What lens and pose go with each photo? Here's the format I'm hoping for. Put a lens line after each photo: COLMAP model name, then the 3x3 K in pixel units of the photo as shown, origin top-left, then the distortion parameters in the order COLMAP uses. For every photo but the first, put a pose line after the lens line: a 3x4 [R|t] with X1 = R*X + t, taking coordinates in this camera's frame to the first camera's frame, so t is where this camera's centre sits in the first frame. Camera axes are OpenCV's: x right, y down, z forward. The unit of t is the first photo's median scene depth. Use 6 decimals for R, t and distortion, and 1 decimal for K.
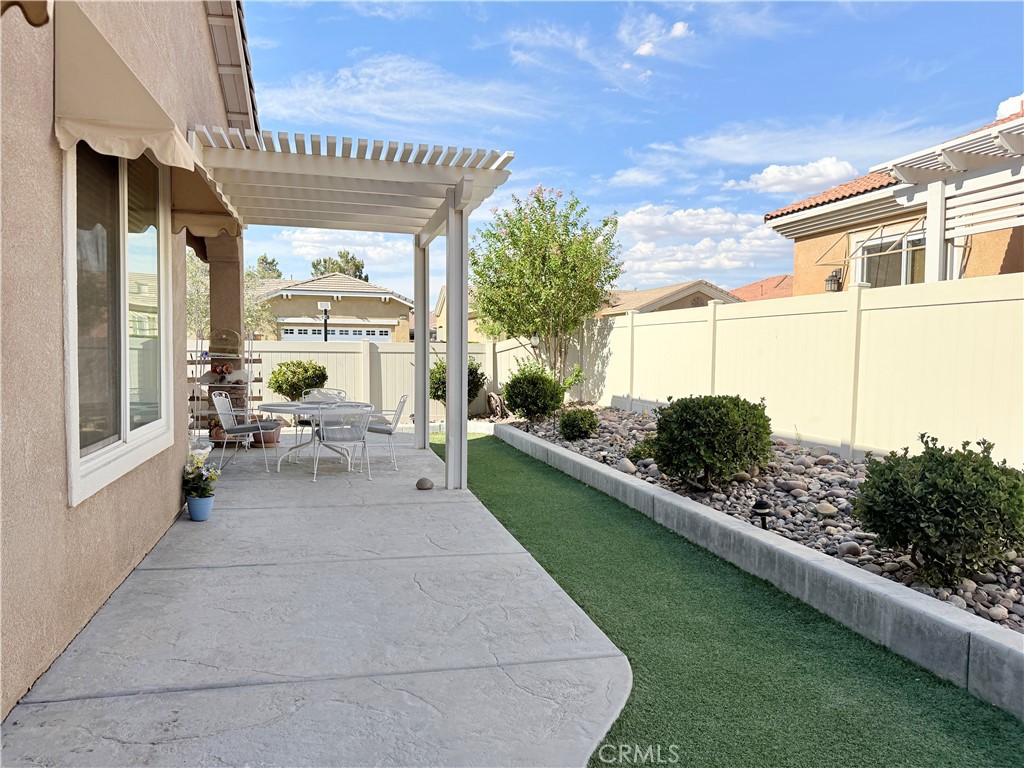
lens RADIAL K [[805.2, 0, 512.0], [0, 805.2, 384.0], [0, 0, 1]] dist [0.009081, 0.001279]
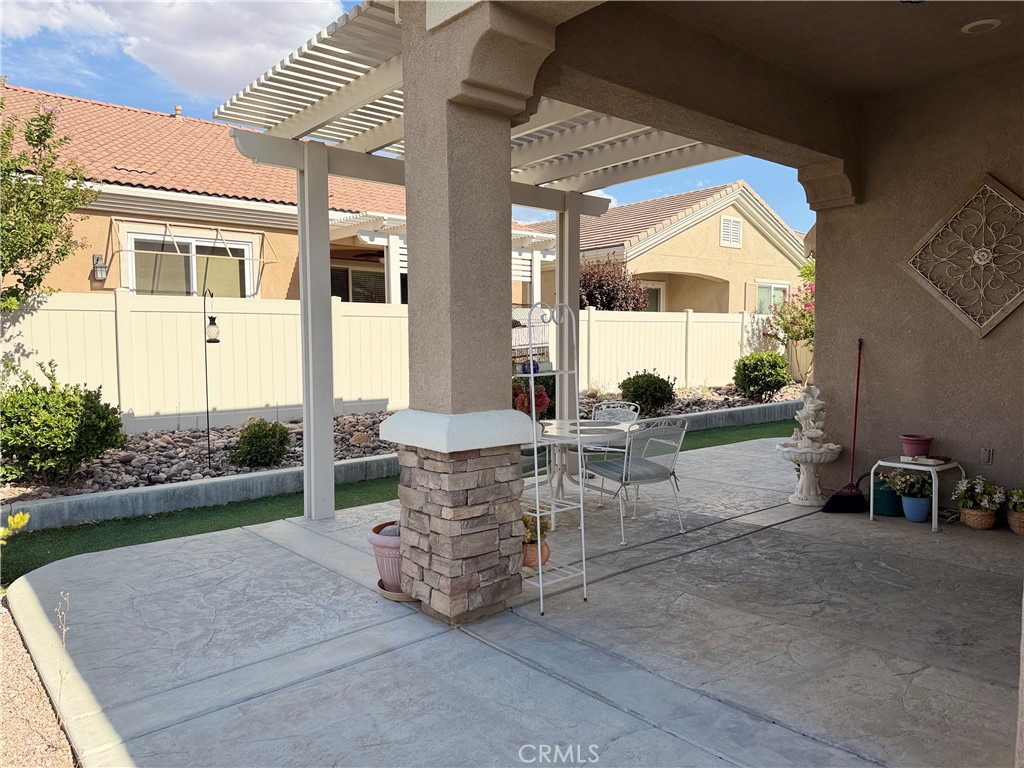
lens RADIAL K [[721.1, 0, 514.2], [0, 721.1, 382.5], [0, 0, 1]] dist [0.063060, -0.085220]
pose [[-0.477731, -0.057946, 0.876593, -0.076177], [0.042561, 0.995124, 0.088977, -0.006816], [-0.877474, 0.079816, -0.472936, 0.132217]]
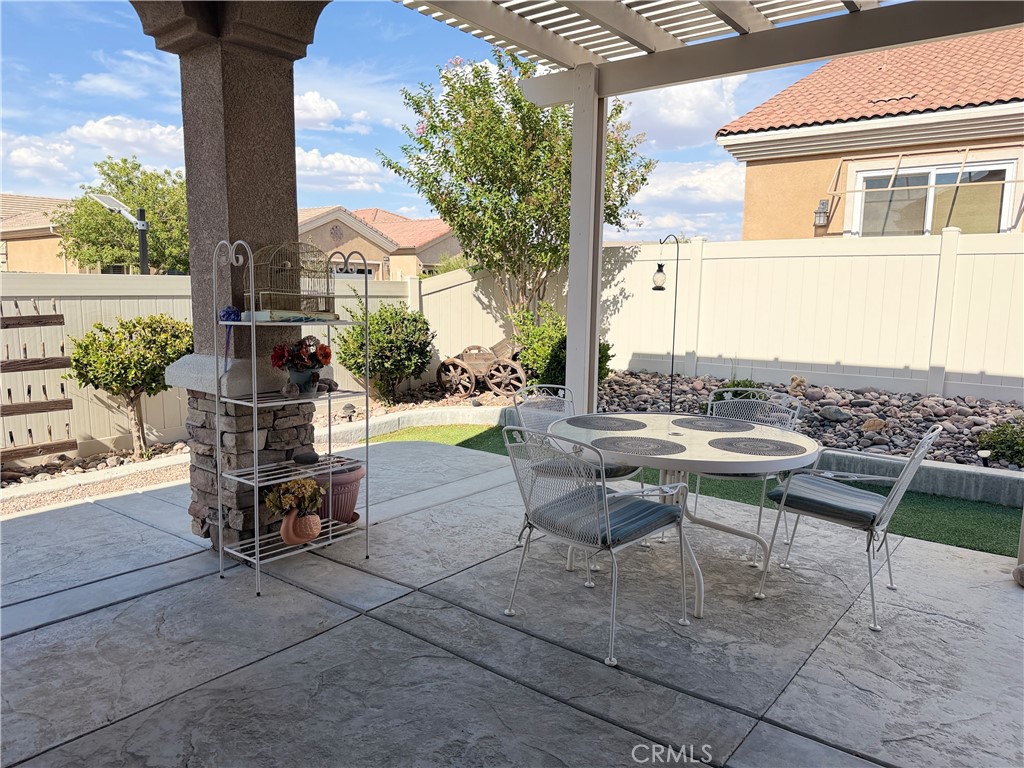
lens RADIAL K [[721.1, 0, 514.2], [0, 721.1, 382.5], [0, 0, 1]] dist [0.063060, -0.085220]
pose [[0.763626, -0.088986, 0.639498, -0.055792], [0.025432, 0.993834, 0.107923, -0.004570], [-0.645158, -0.066149, 0.761180, 0.077809]]
